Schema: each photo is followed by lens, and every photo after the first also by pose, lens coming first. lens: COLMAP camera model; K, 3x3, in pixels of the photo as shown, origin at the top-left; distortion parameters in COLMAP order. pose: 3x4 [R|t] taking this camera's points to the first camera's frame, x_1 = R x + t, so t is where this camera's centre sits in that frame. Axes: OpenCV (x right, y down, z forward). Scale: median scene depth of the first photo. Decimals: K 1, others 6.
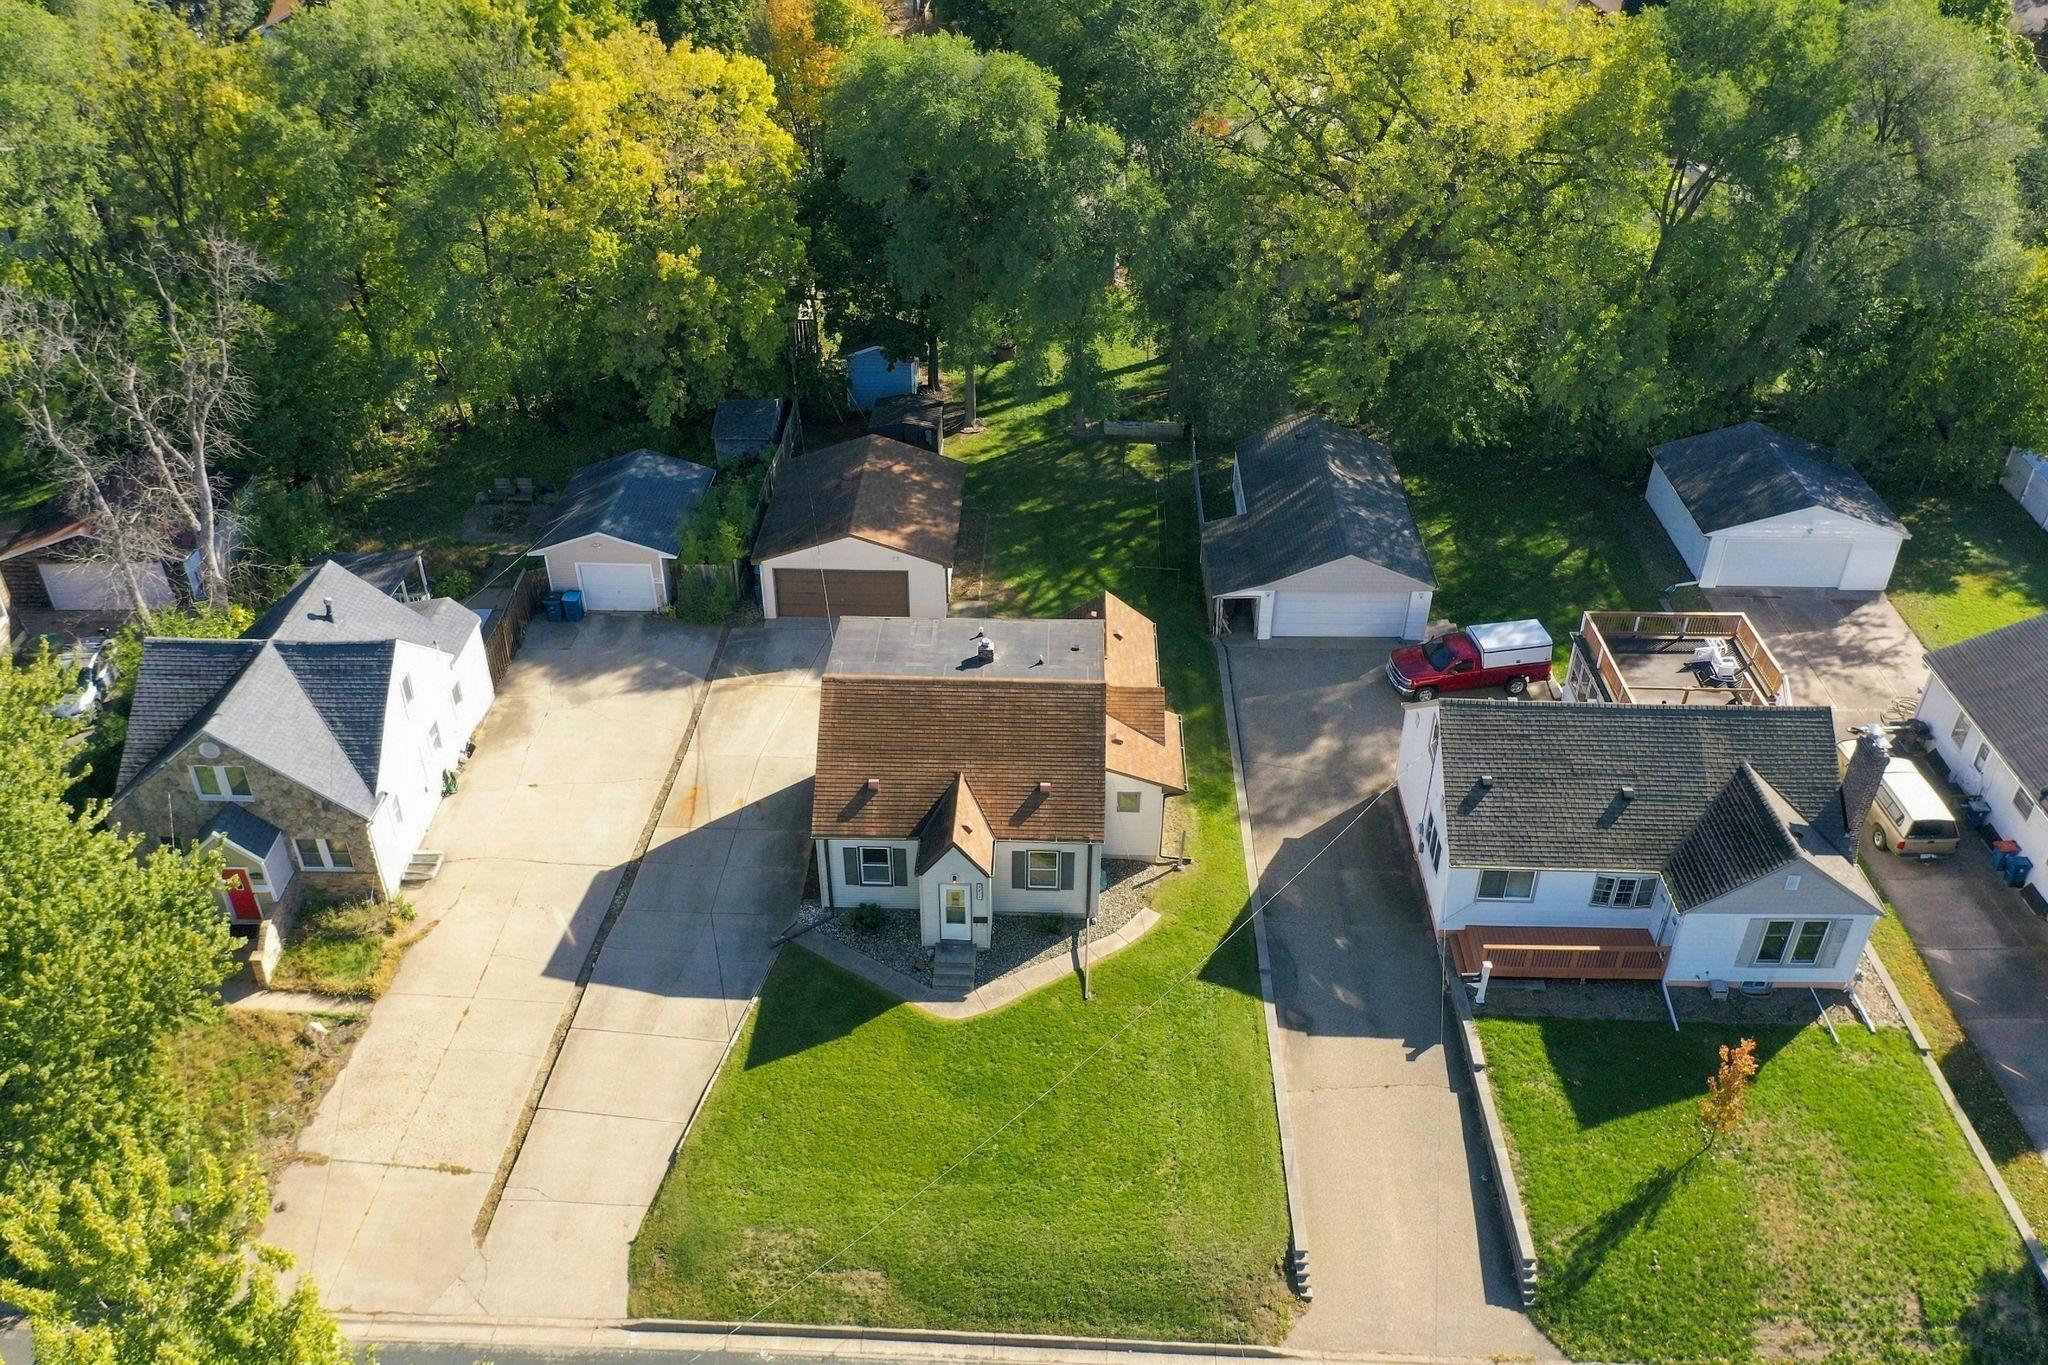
lens RADIAL K [[1587.8, 0, 1027.7], [0, 1587.8, 682.2], [0, 0, 1]] dist [-0.001859, -0.000211]
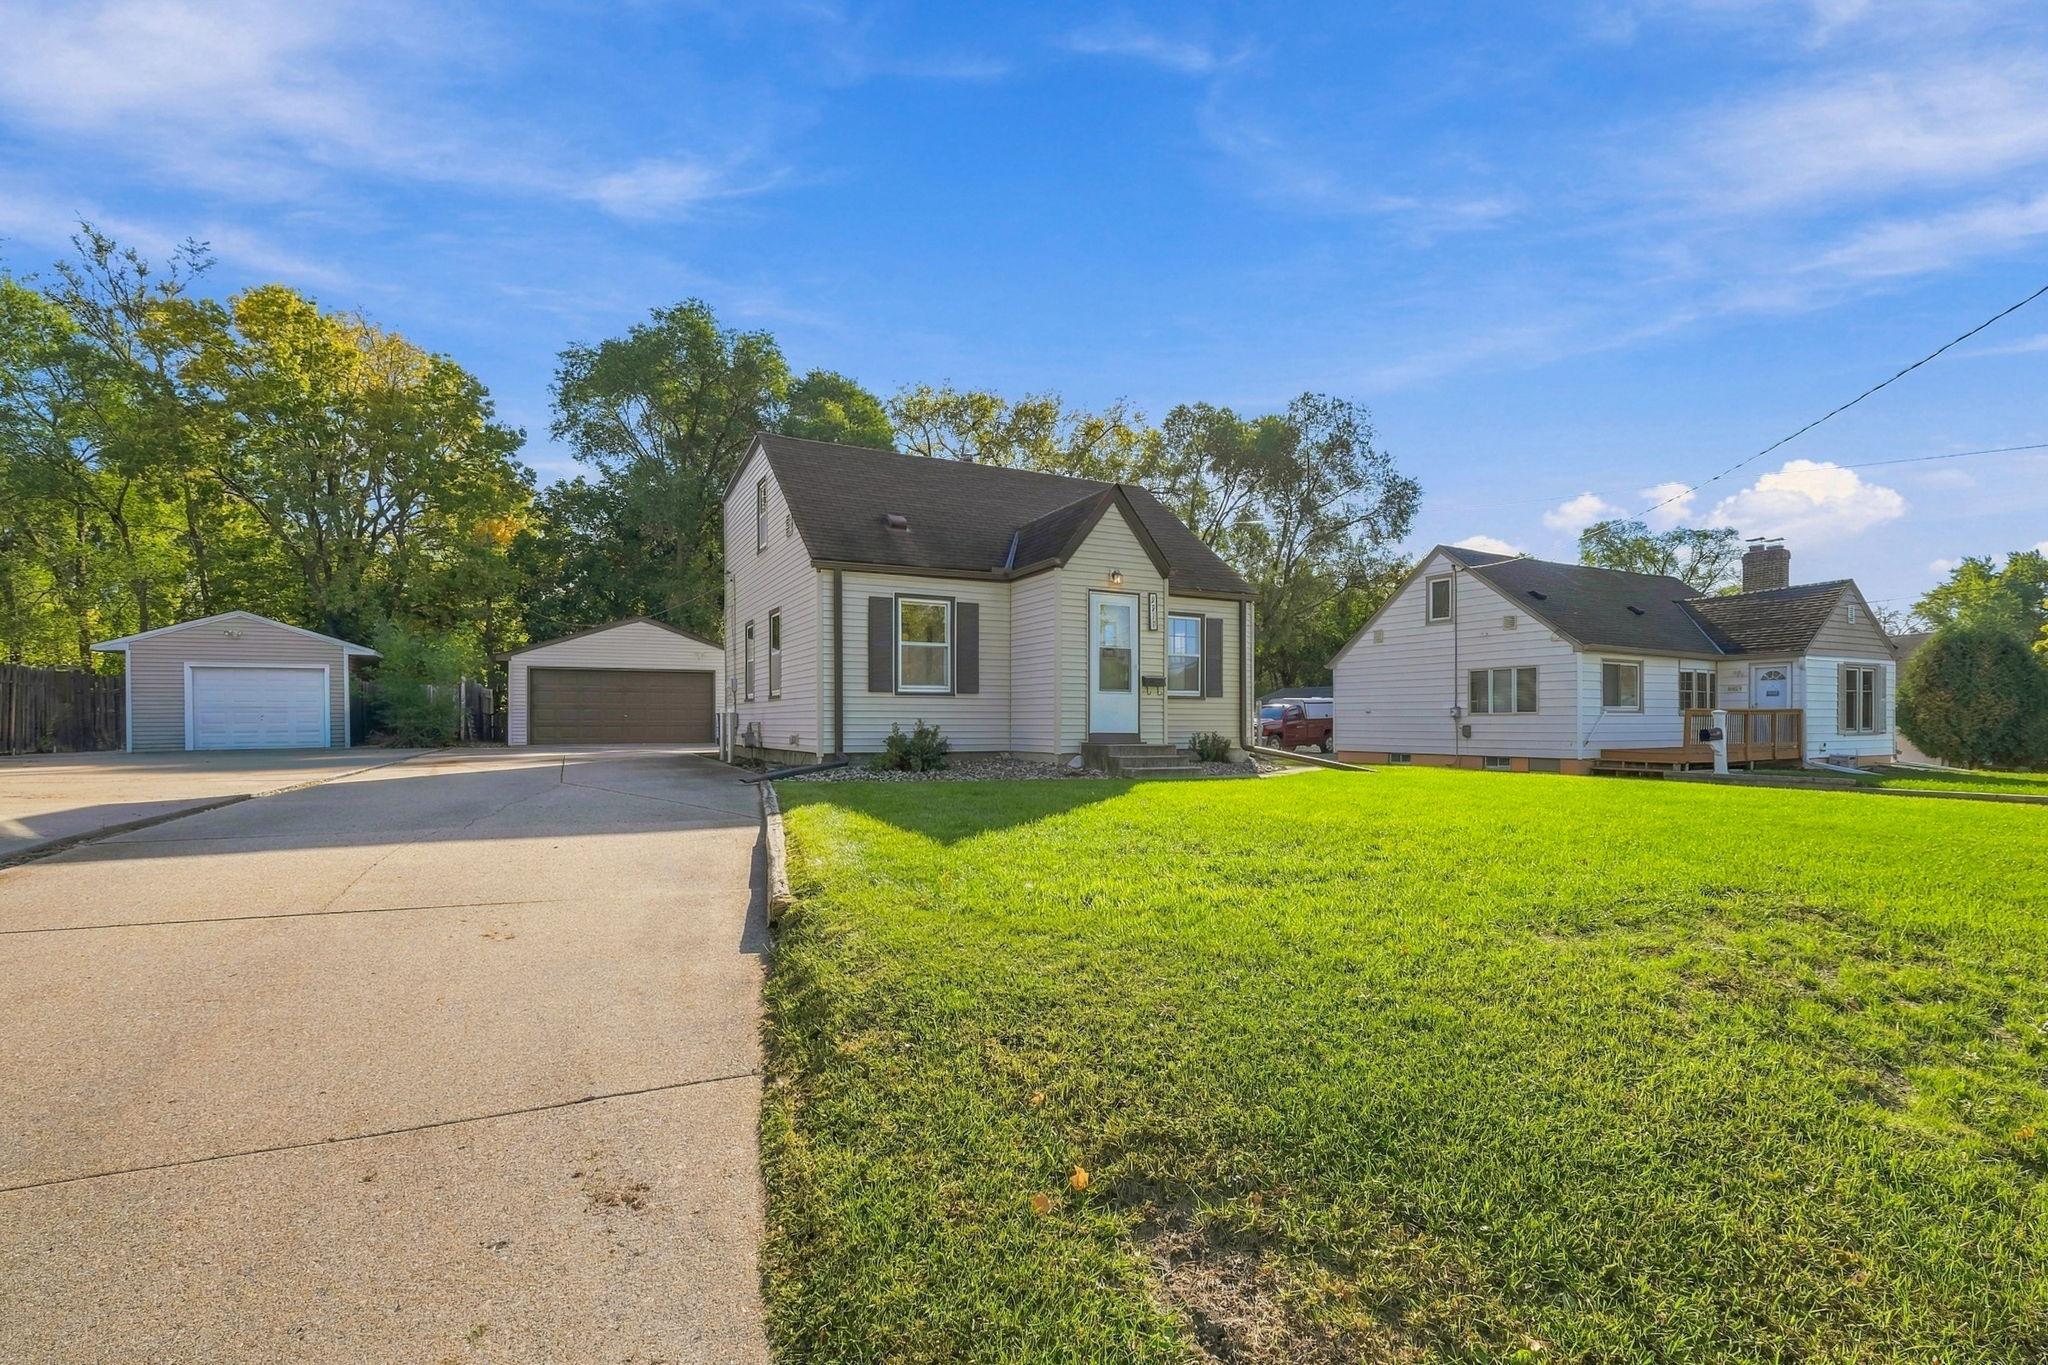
lens RADIAL K [[910.0, 0, 1012.4], [0, 910.0, 718.3], [0, 0, 1]] dist [-0.004655, 0.001095]
pose [[0.875299, 0.003914, 0.483566, -0.214653], [0.272637, 0.821899, -0.500152, 0.292616], [-0.399400, 0.569620, 0.718340, 0.780277]]
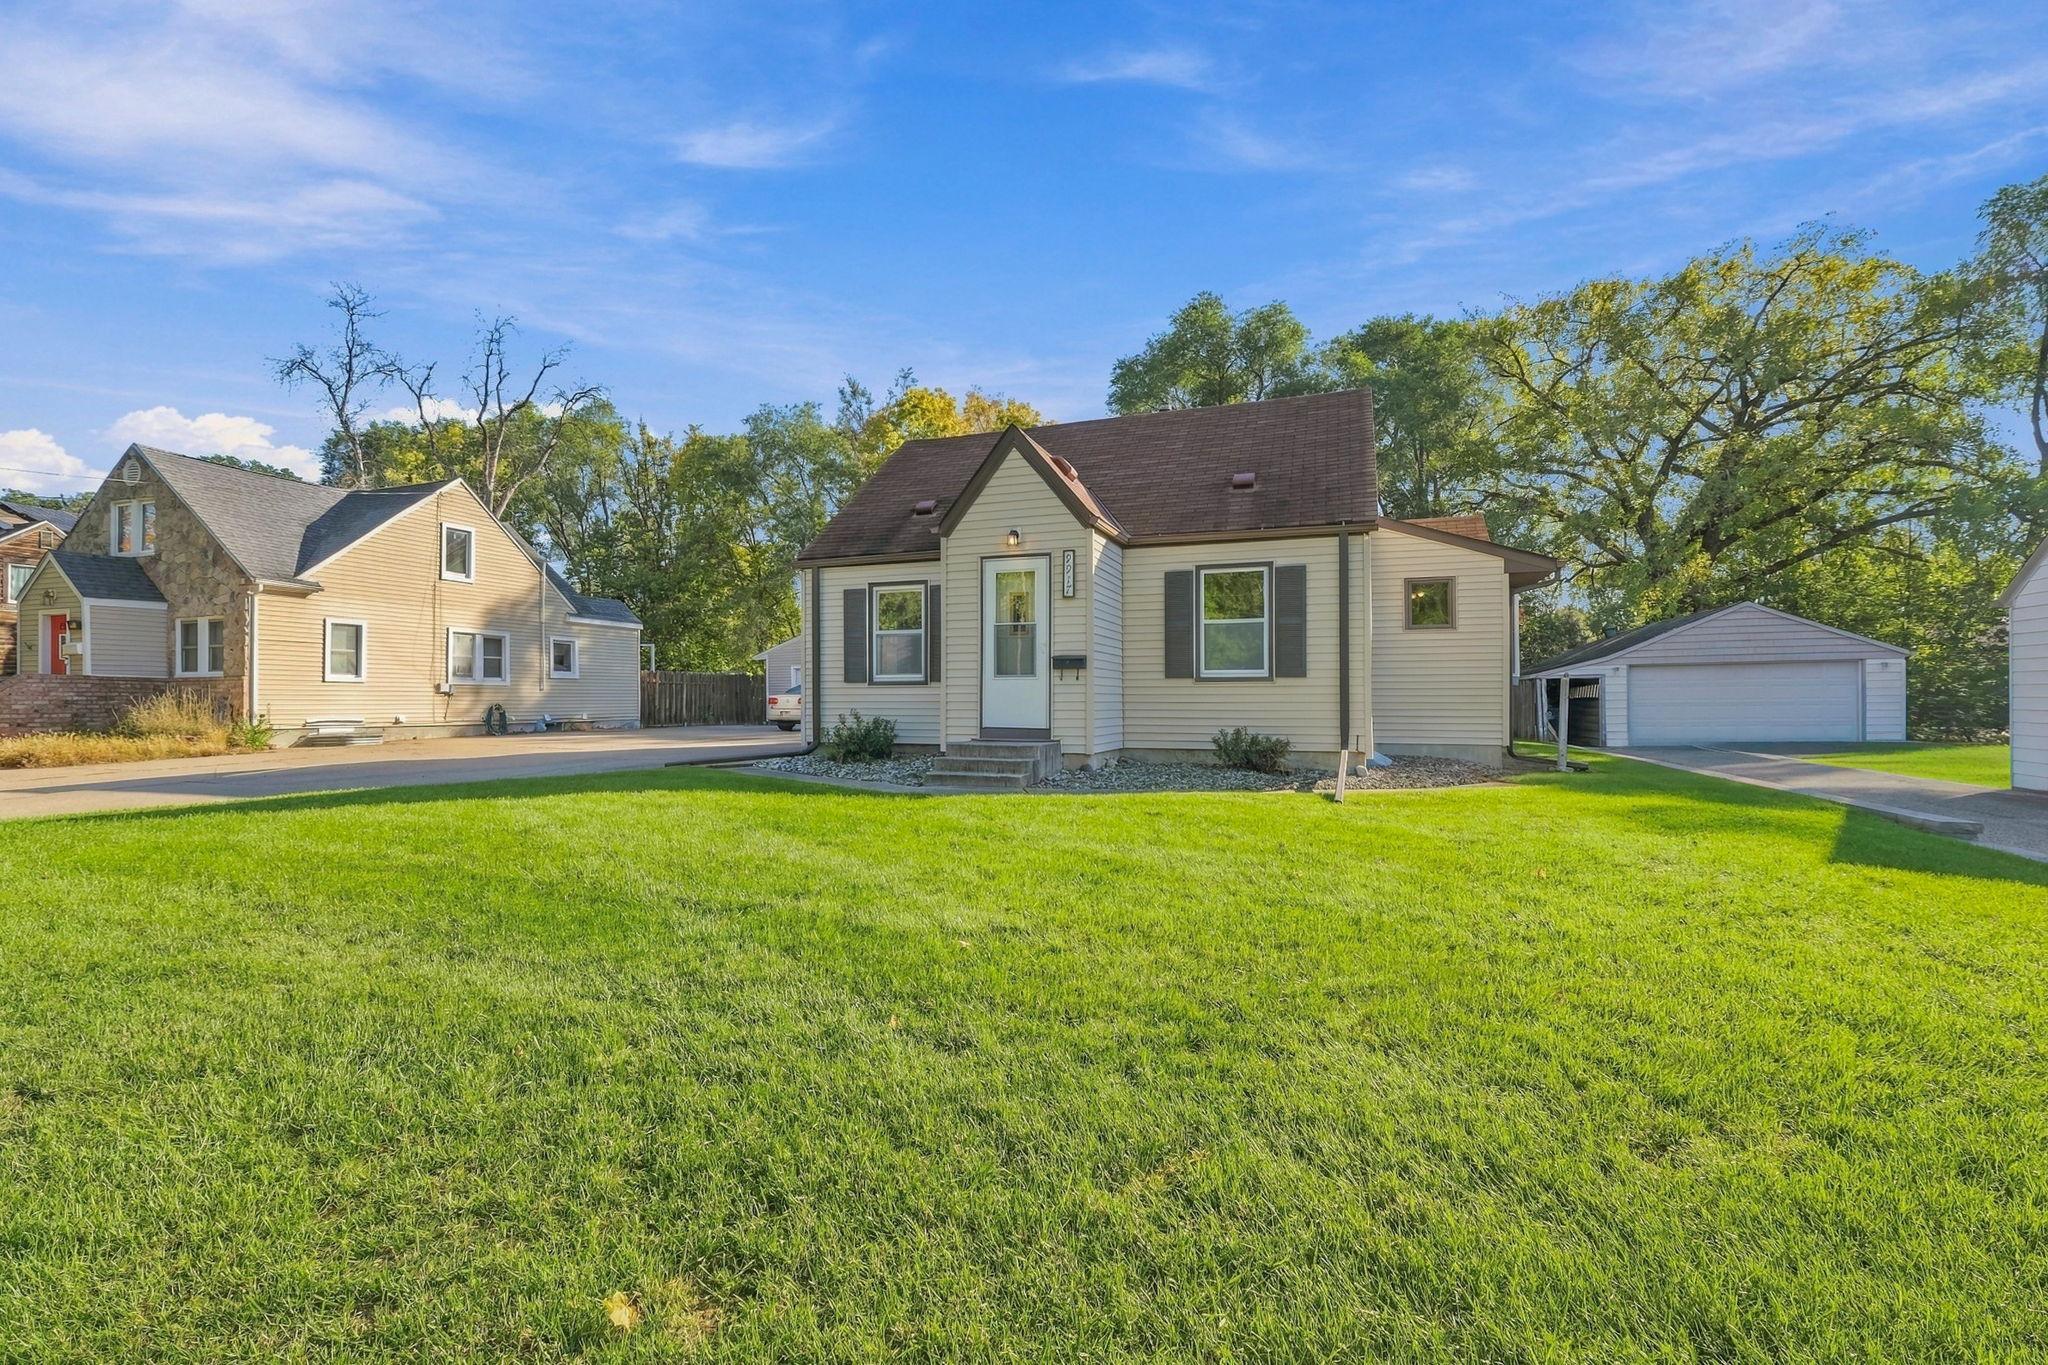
lens RADIAL K [[910.0, 0, 1023.0], [0, 910.0, 675.4], [0, 0, 1]] dist [-0.004655, 0.001095]
pose [[0.950419, -0.010086, -0.310809, 0.032430], [-0.175551, 0.807582, -0.563022, 0.282062], [0.256682, 0.589669, 0.765771, 0.789783]]
